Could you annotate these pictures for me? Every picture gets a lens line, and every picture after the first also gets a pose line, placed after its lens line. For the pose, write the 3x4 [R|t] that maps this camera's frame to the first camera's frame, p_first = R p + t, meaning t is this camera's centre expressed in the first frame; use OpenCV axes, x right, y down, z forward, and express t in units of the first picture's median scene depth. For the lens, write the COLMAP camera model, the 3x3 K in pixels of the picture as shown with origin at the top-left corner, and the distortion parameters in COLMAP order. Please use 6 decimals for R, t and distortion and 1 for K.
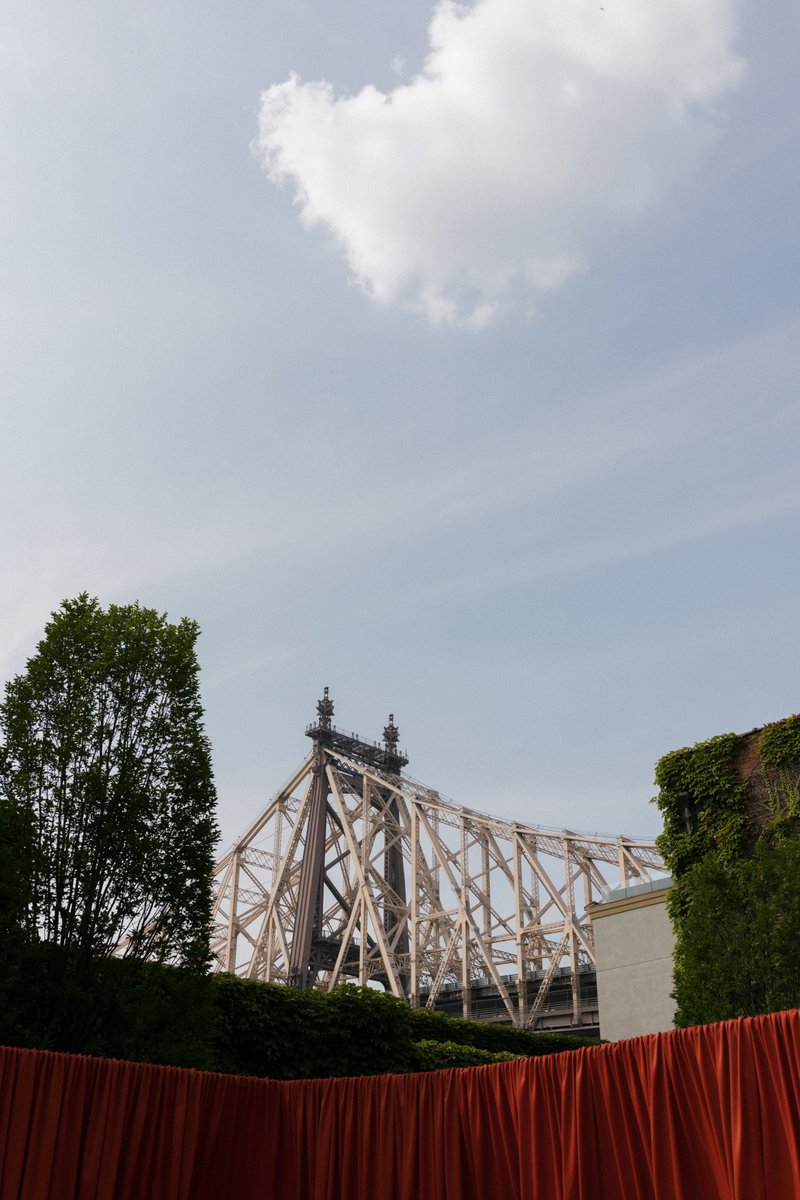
lens RADIAL K [[1174.6, 0, 400.4], [0, 1174.6, 574.4], [0, 0, 1]] dist [-0.008763, -0.010330]
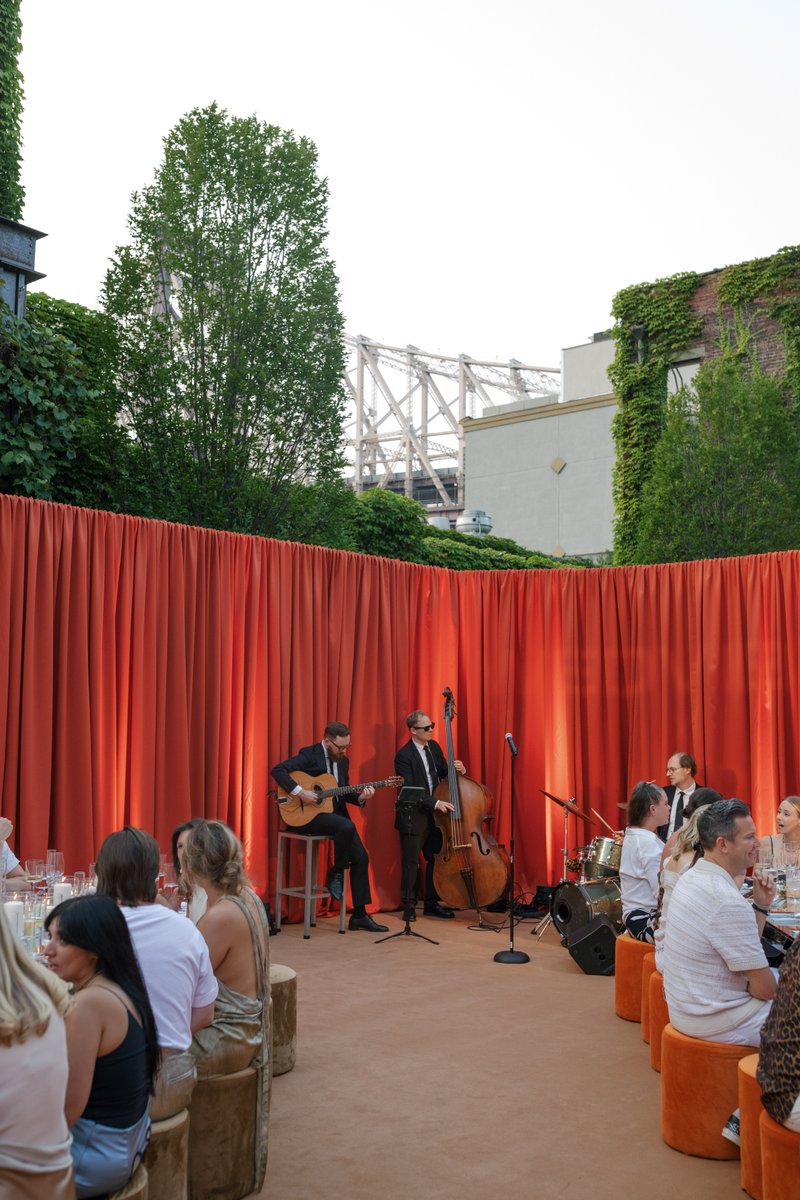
lens RADIAL K [[1174.6, 0, 400.4], [0, 1174.6, 574.4], [0, 0, 1]] dist [-0.008763, -0.010330]
pose [[0.988824, 0.019963, 0.147743, -0.124124], [-0.077490, 0.915435, 0.394935, -0.010488], [-0.127365, -0.401970, 0.906751, -0.026734]]
